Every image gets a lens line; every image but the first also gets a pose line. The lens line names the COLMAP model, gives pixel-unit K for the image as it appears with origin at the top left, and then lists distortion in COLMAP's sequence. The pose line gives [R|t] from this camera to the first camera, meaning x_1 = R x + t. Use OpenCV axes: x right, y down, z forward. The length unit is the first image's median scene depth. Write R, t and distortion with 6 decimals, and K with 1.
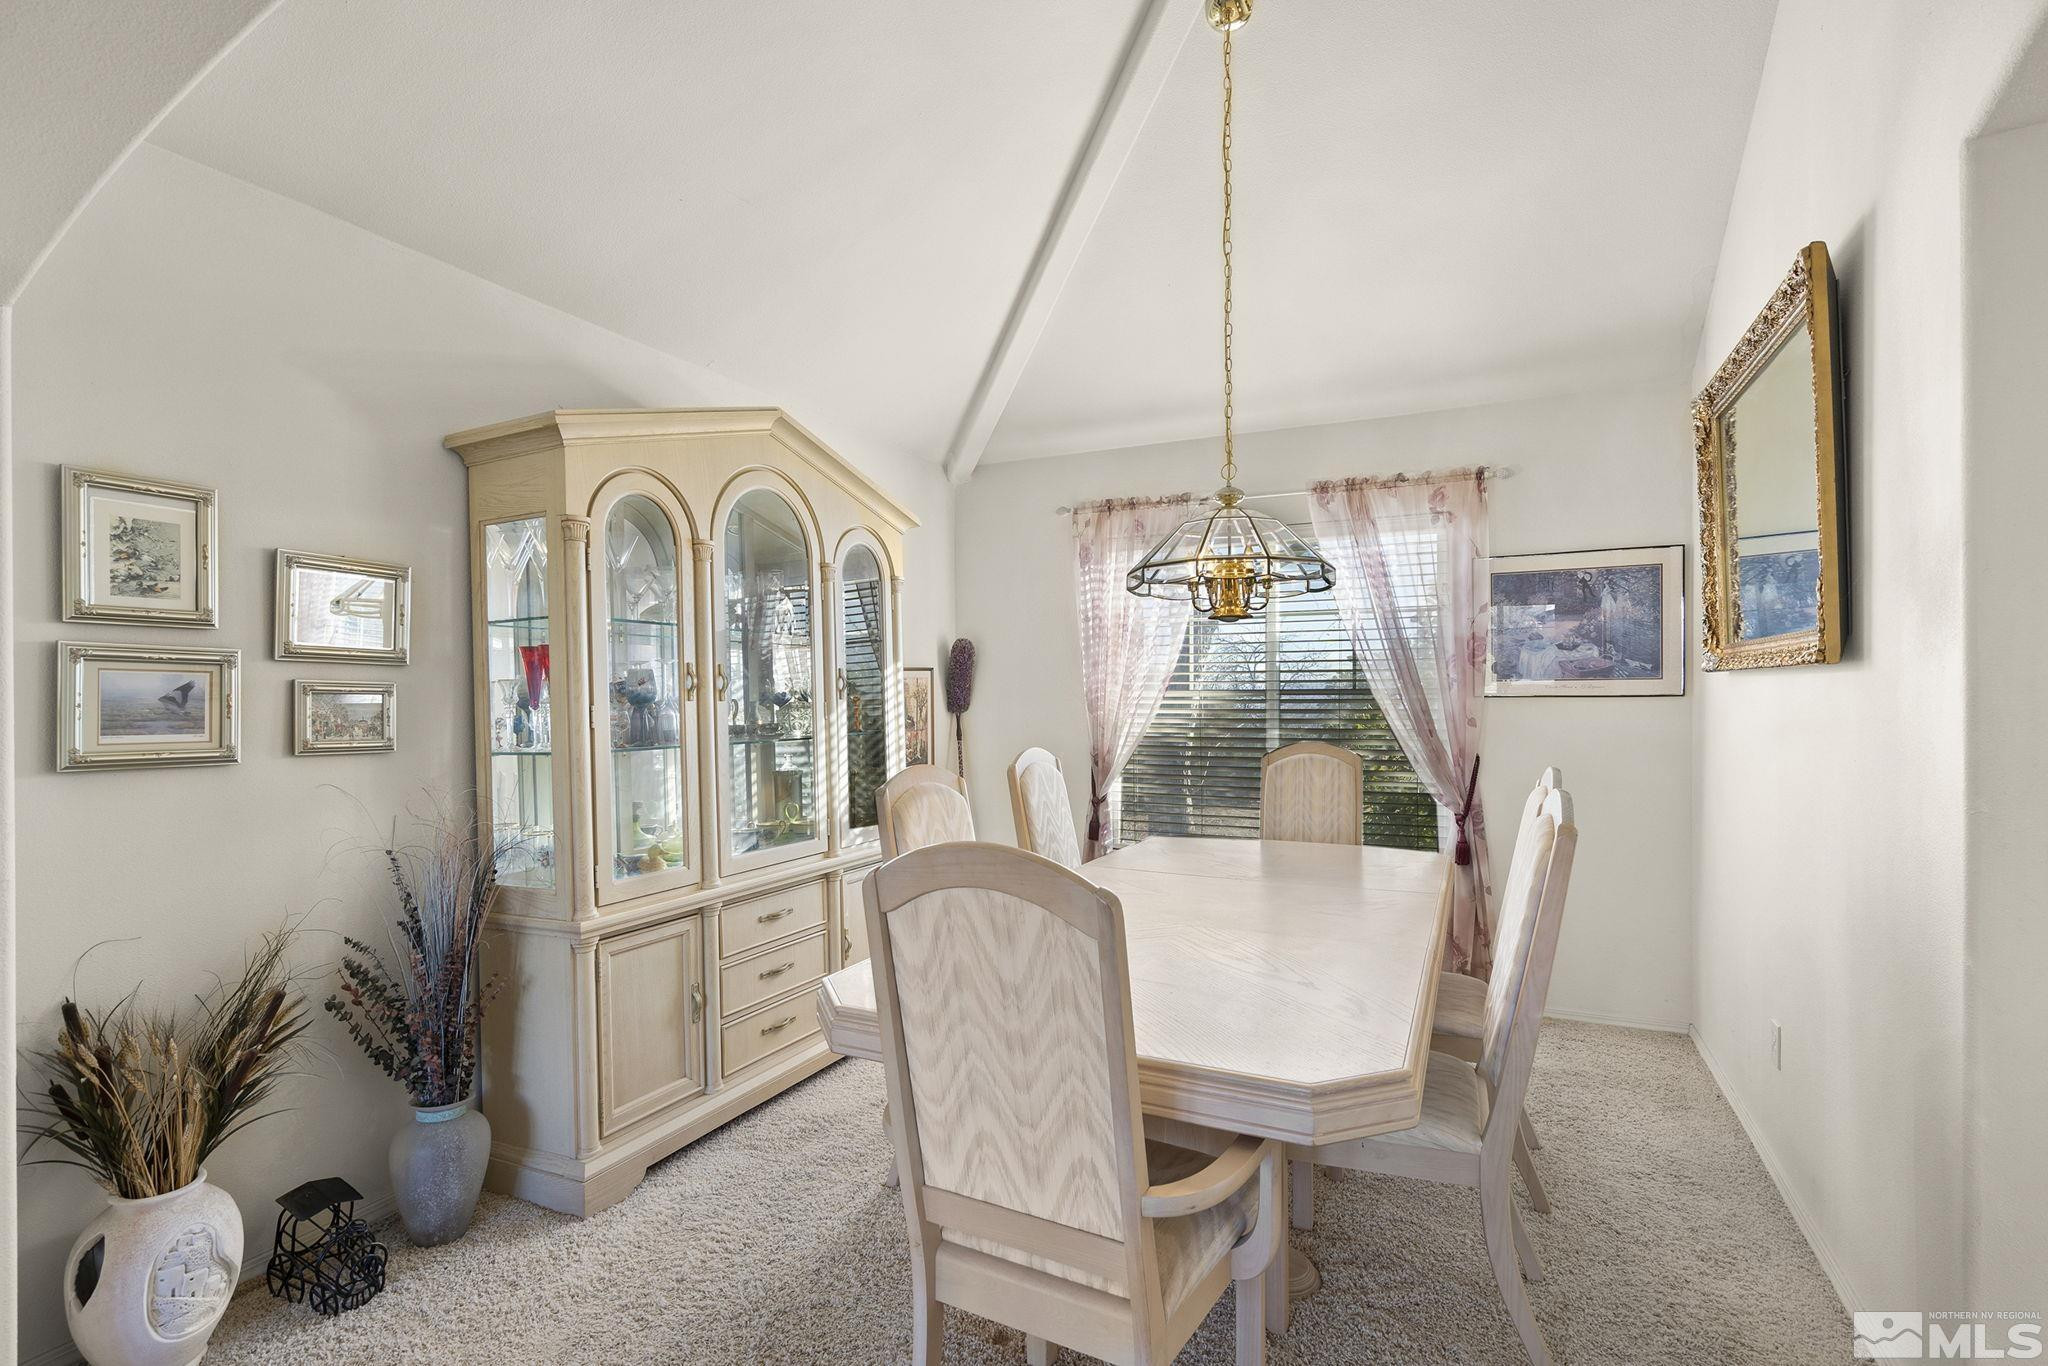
lens RADIAL K [[966.6, 0, 1031.8], [0, 966.6, 696.8], [0, 0, 1]] dist [-0.003029, 0.000026]
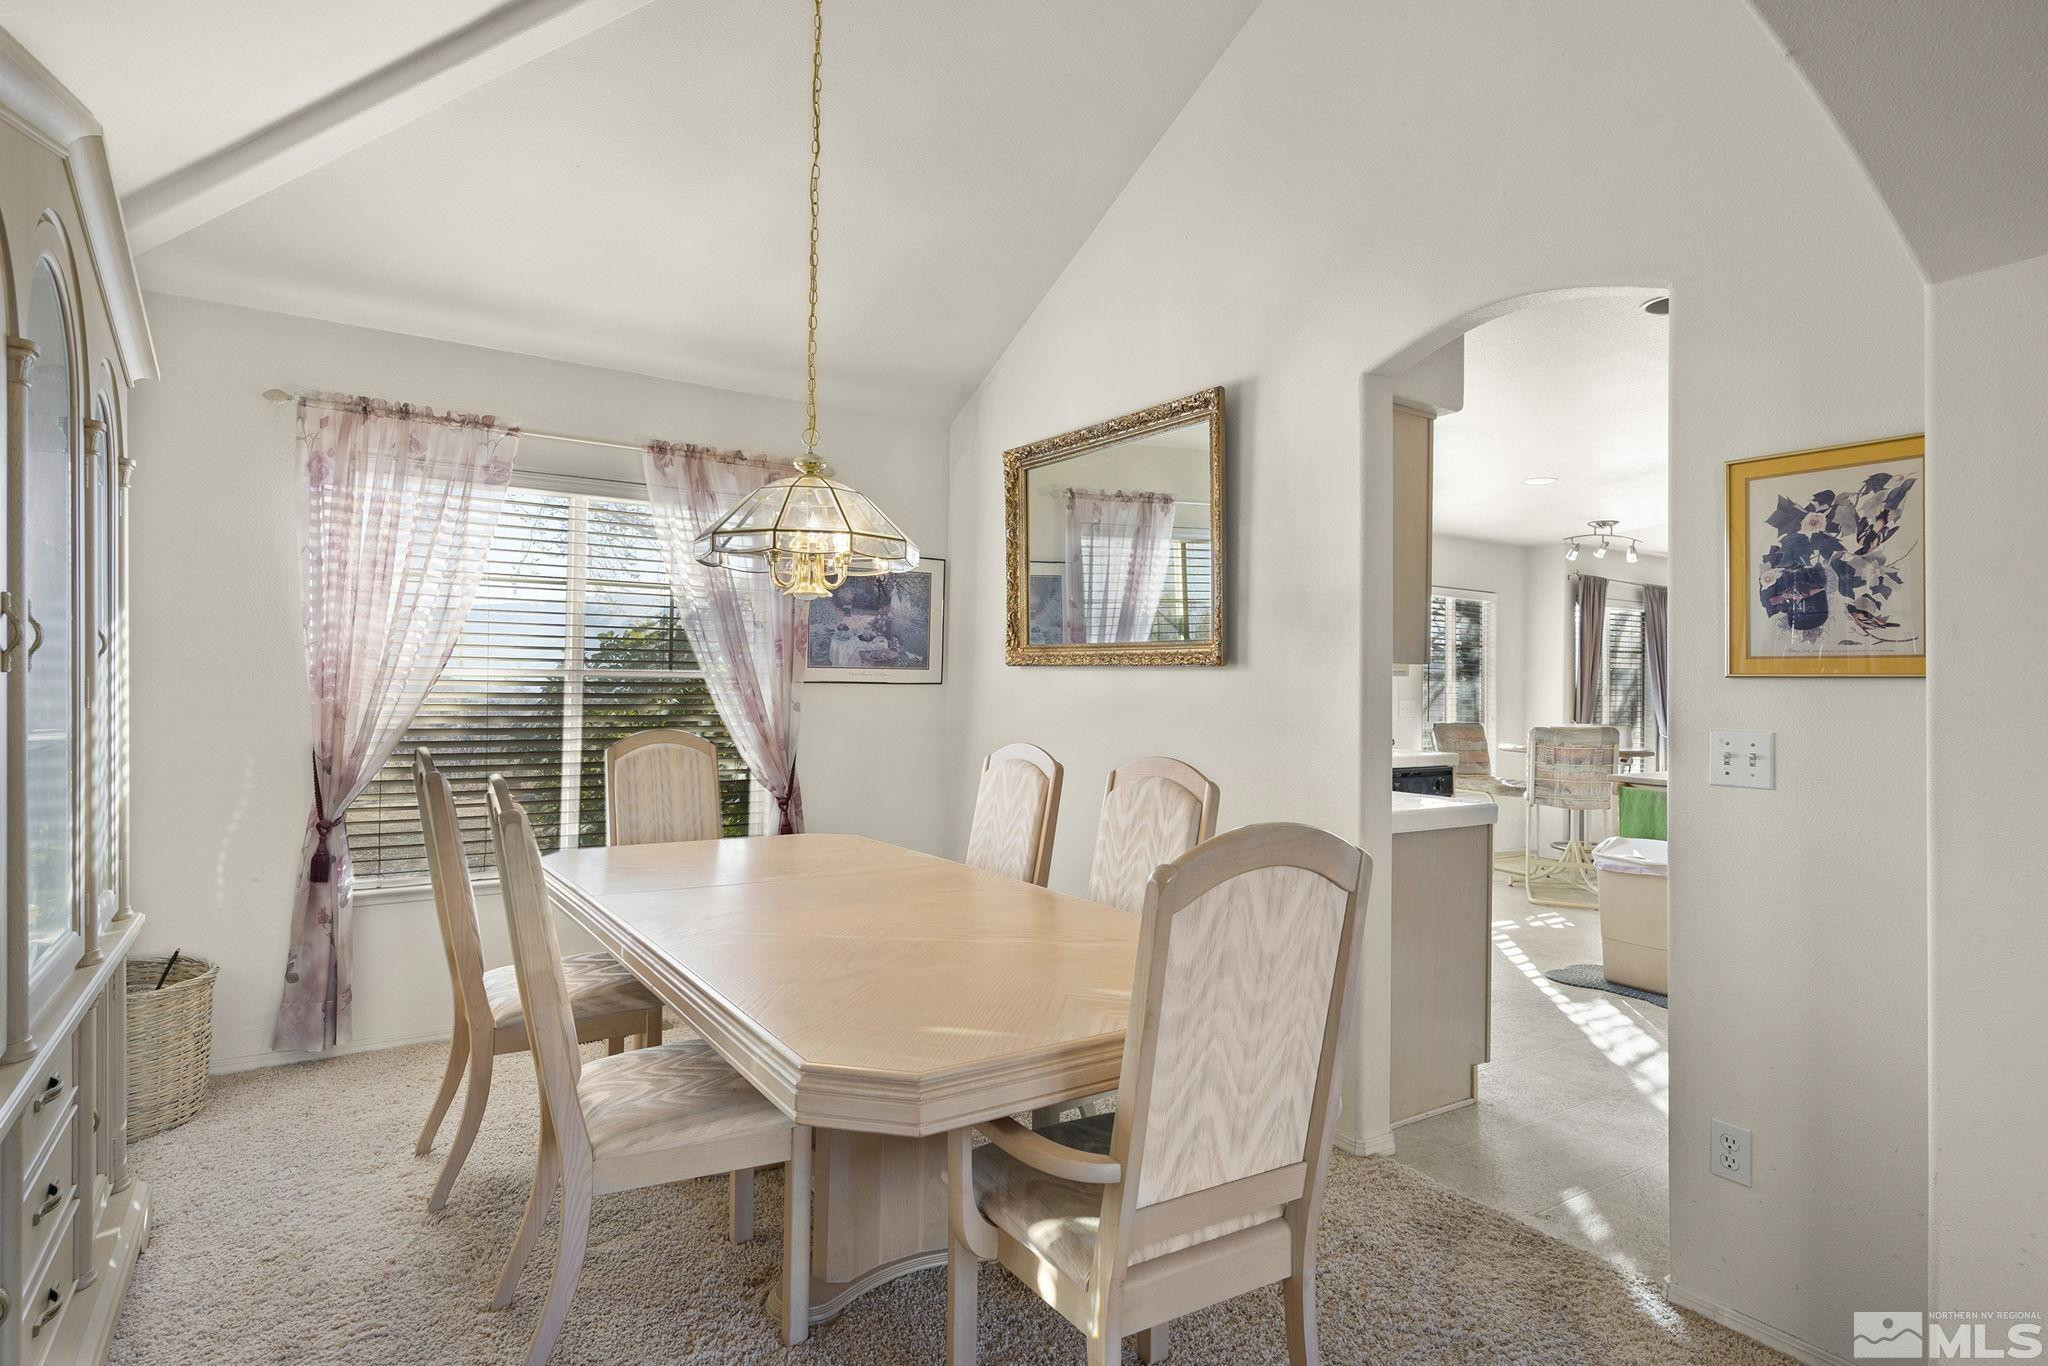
lens RADIAL K [[1061.3, 0, 1018.6], [0, 1061.3, 668.5], [0, 0, 1]] dist [0.006710, -0.000269]
pose [[0.515935, 0.023436, 0.856307, -0.498433], [-0.014146, 0.999722, -0.018838, 0.004173], [-0.856511, -0.002394, 0.516123, 0.272009]]
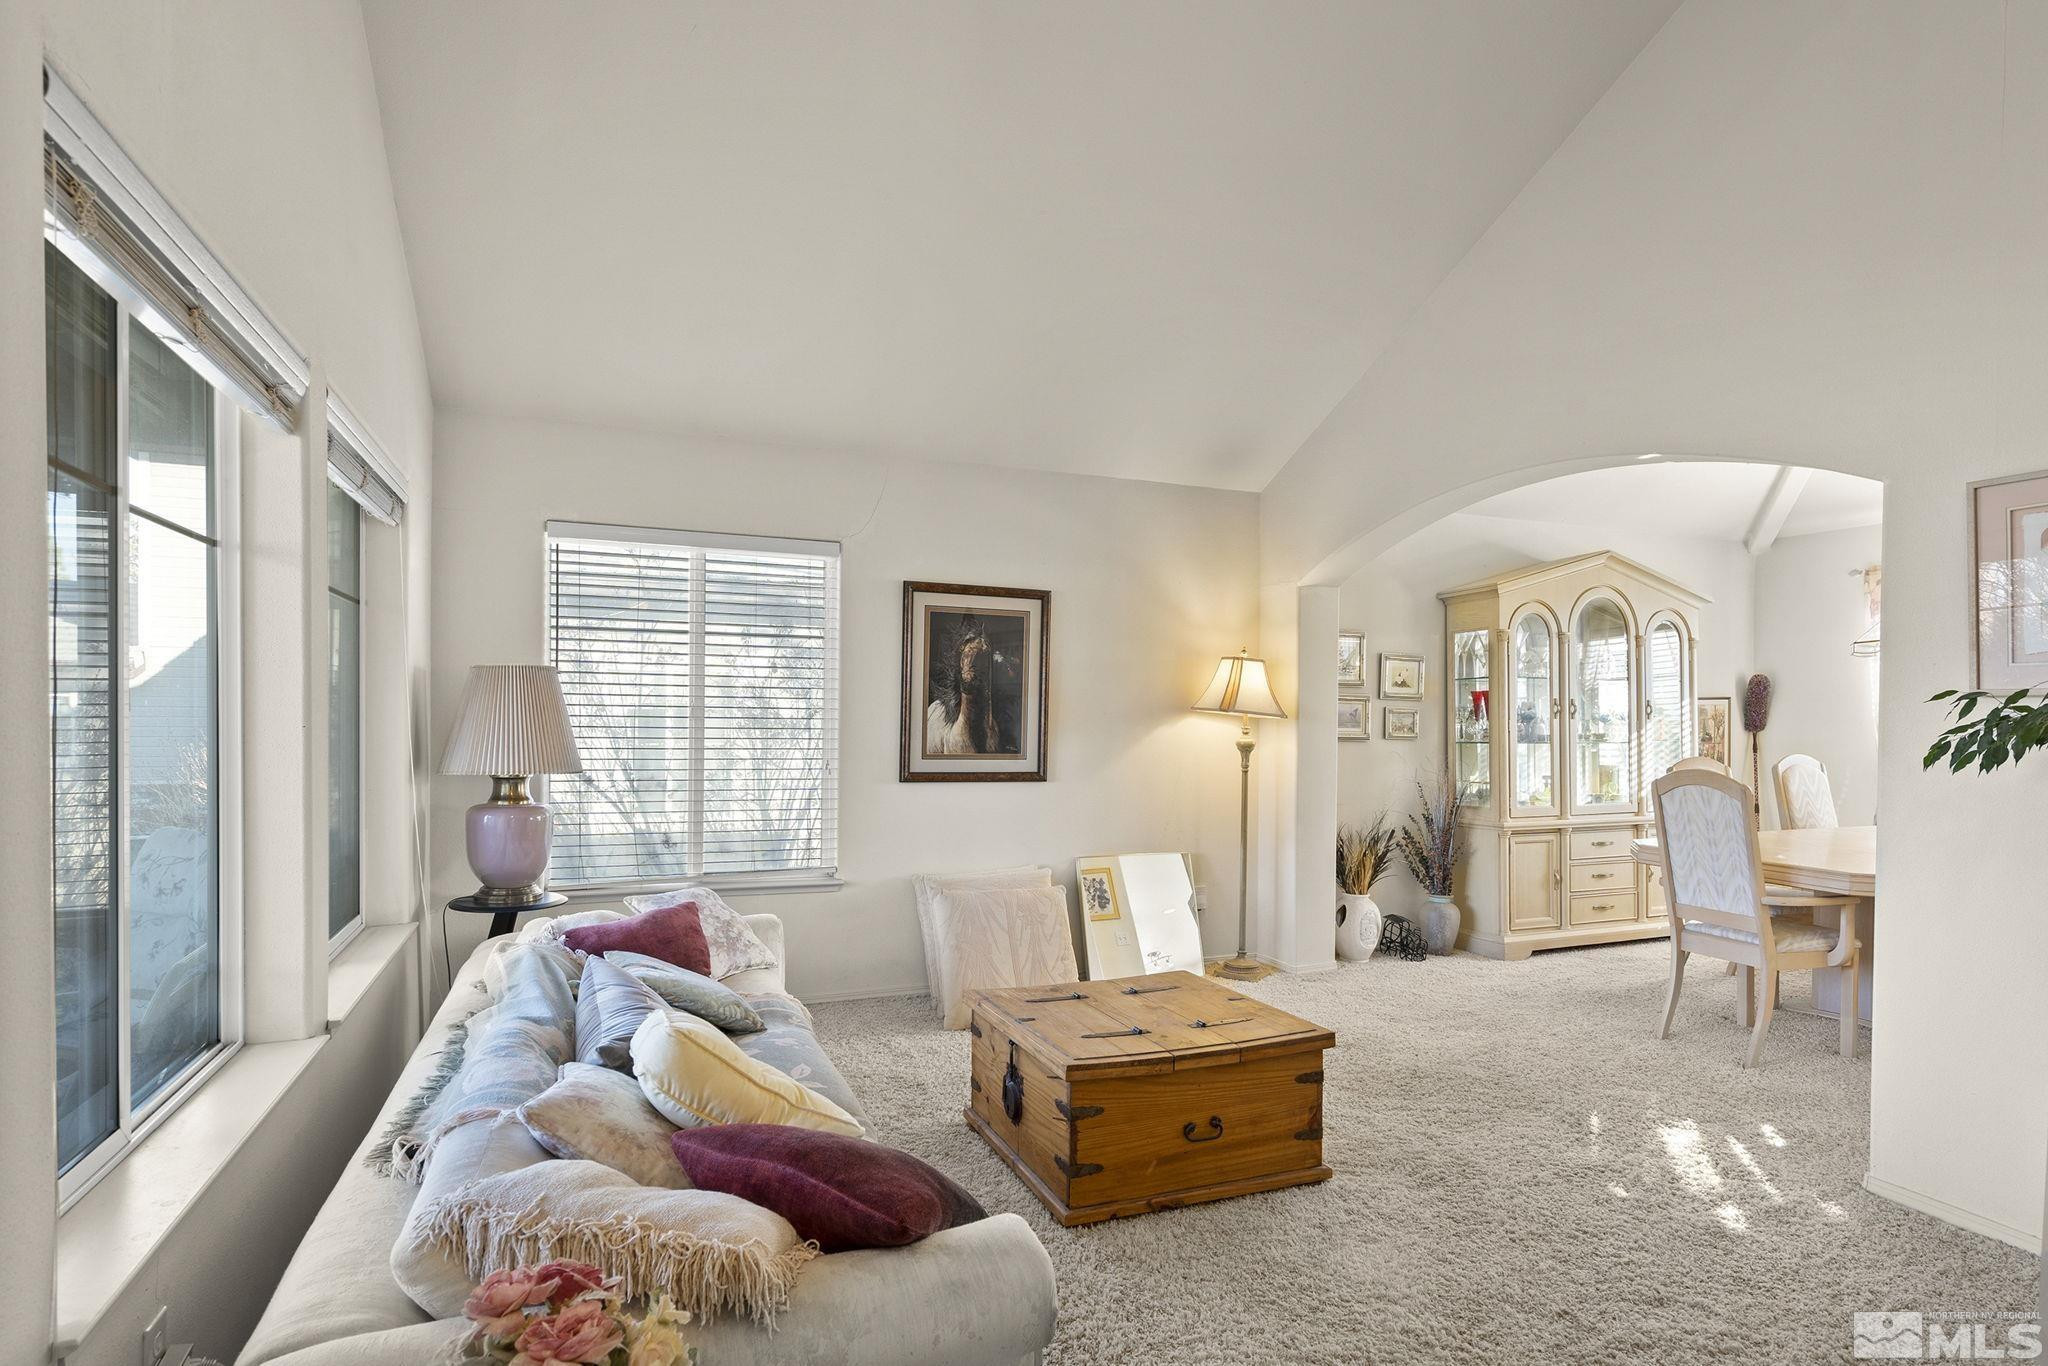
lens RADIAL K [[1061.3, 0, 1018.2], [0, 1061.3, 718.4], [0, 0, 1]] dist [0.006710, -0.000269]
pose [[0.740167, 0.017325, -0.672200, 0.244311], [-0.014199, 0.999848, 0.010135, -0.002490], [0.672273, 0.002042, 0.740301, -1.147202]]
